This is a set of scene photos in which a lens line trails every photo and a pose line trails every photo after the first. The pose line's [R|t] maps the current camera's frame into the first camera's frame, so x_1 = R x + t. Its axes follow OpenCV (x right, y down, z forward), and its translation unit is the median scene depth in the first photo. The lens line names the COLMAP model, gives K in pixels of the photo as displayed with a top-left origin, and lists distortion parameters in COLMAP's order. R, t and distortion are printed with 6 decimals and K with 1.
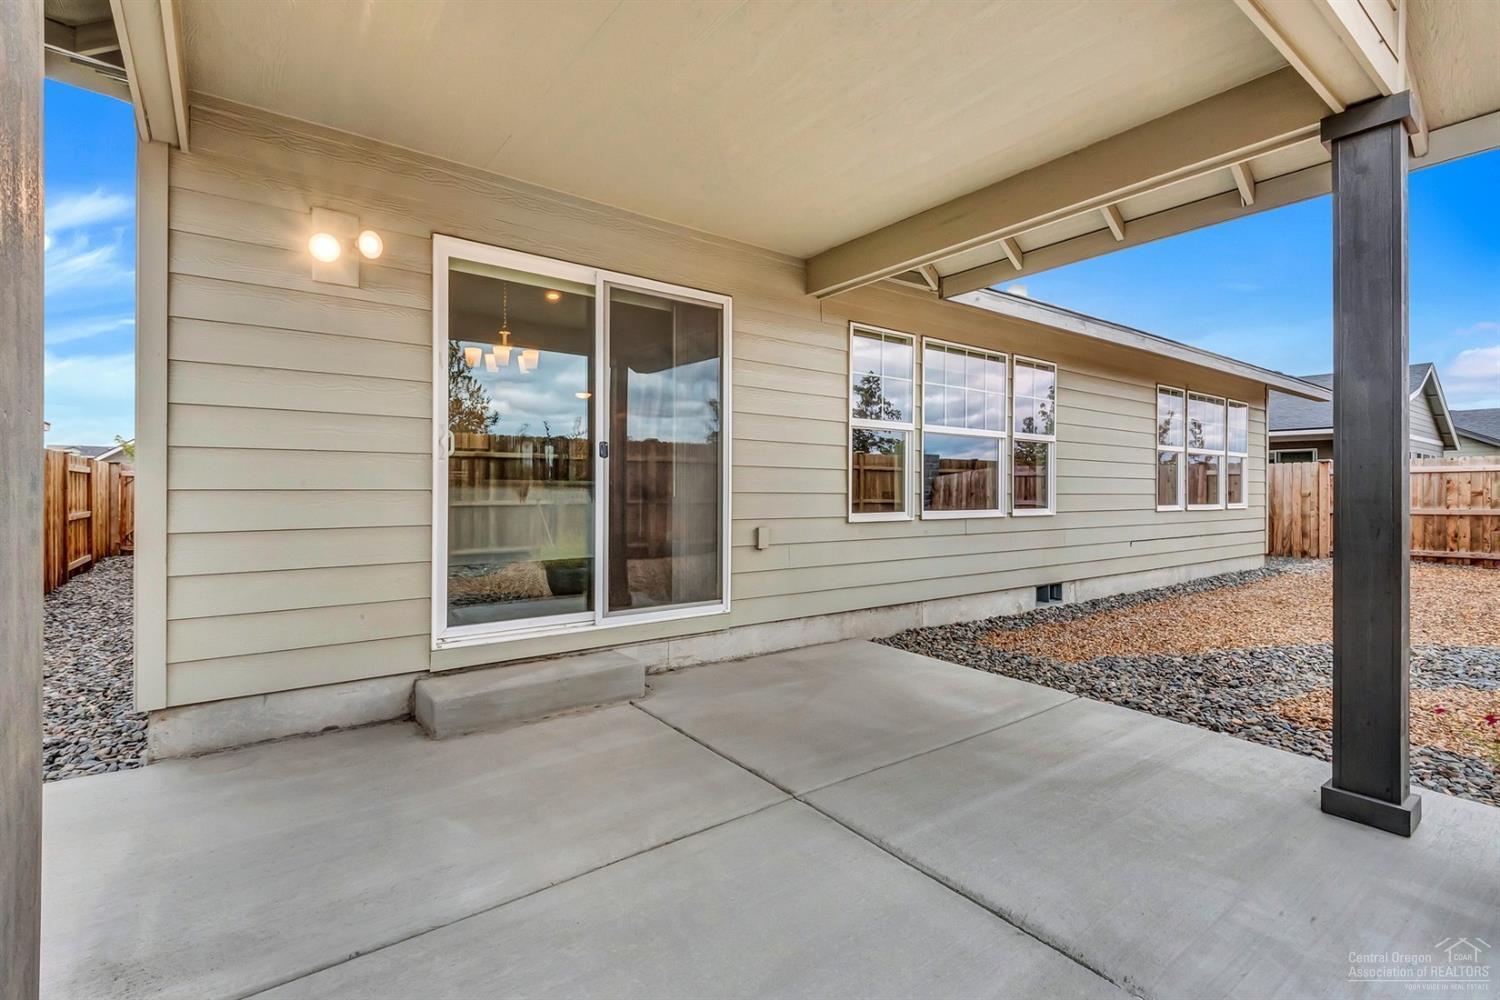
lens RADIAL K [[702.1, 0, 756.3], [0, 702.1, 491.4], [0, 0, 1]] dist [0.024611, -0.008896]
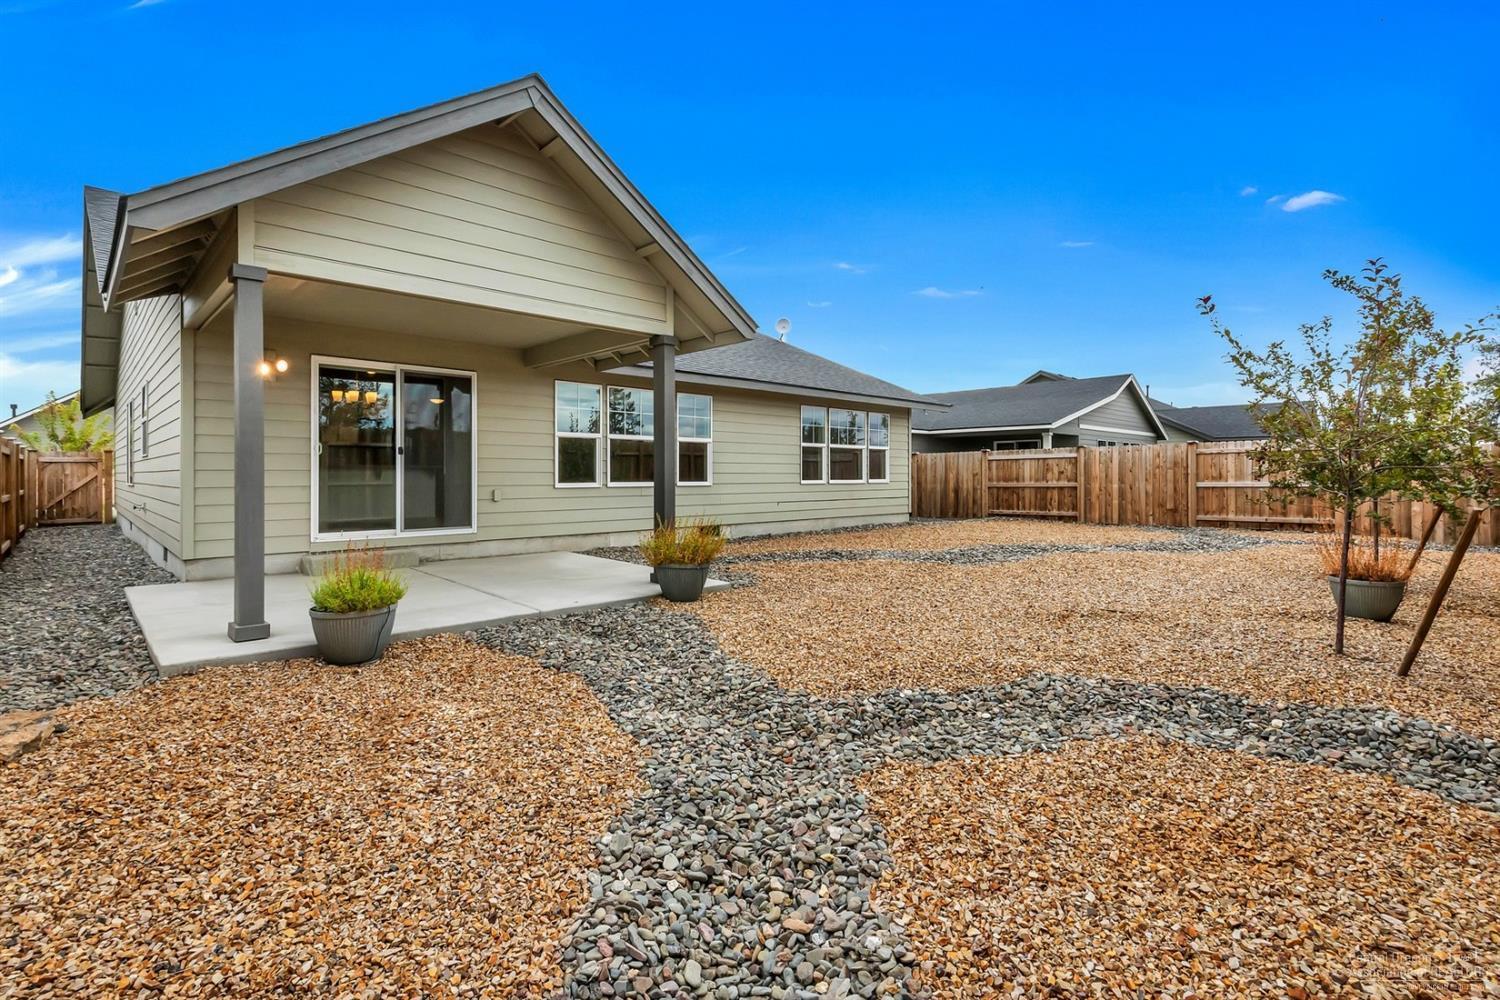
lens RADIAL K [[702.1, 0, 759.9], [0, 702.1, 472.0], [0, 0, 1]] dist [0.024611, -0.008896]
pose [[0.991526, -0.002453, 0.129884, 0.260189], [0.002843, 0.999992, -0.002818, 0.005857], [-0.129876, 0.003163, 0.991525, -0.554689]]
